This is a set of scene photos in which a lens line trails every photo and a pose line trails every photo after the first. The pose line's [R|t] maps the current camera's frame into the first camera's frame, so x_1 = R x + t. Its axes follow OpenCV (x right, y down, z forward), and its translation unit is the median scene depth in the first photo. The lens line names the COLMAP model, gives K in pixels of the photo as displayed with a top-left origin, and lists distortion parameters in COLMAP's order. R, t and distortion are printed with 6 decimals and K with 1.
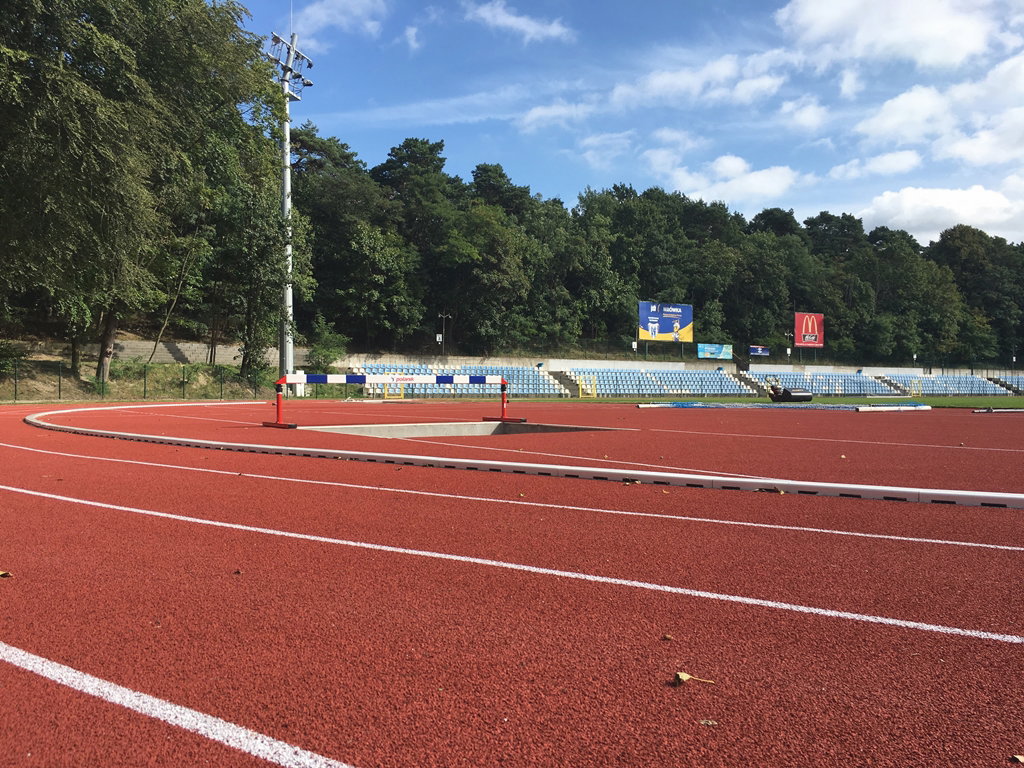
lens RADIAL K [[859.3, 0, 512.0], [0, 859.3, 384.0], [0, 0, 1]] dist [0.086558, -0.115665]
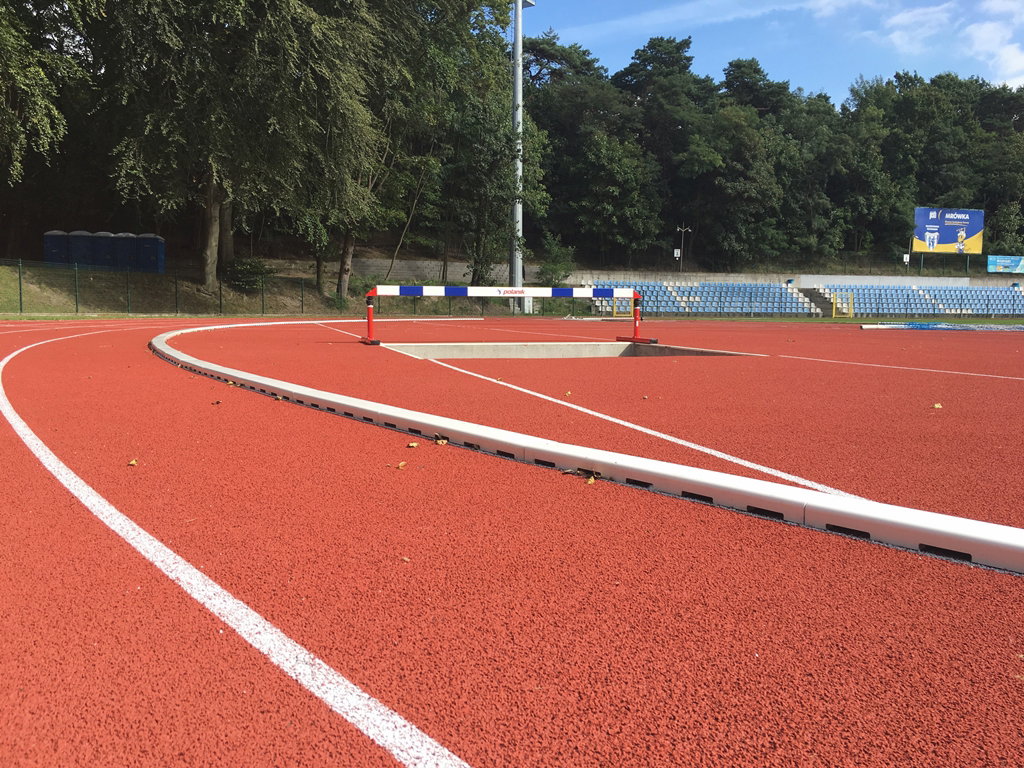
lens RADIAL K [[859.3, 0, 512.0], [0, 859.3, 384.0], [0, 0, 1]] dist [0.086558, -0.115665]
pose [[0.955825, 0.033540, -0.292017, 0.024157], [-0.005902, 0.995458, 0.095018, 0.000824], [0.293878, -0.089098, 0.951681, 0.027680]]
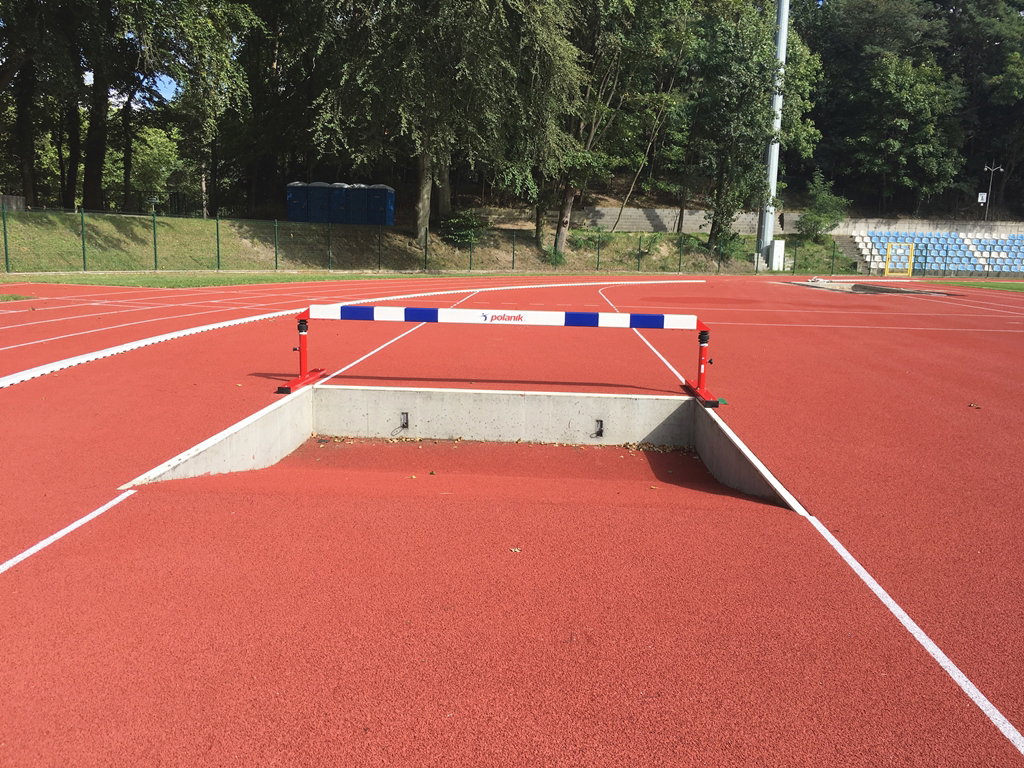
lens RADIAL K [[859.3, 0, 512.0], [0, 859.3, 384.0], [0, 0, 1]] dist [0.086558, -0.115665]
pose [[0.812458, 0.116155, -0.571332, 0.041455], [-0.022211, 0.985408, 0.168754, -0.011143], [0.582596, -0.124416, 0.803182, 0.091864]]
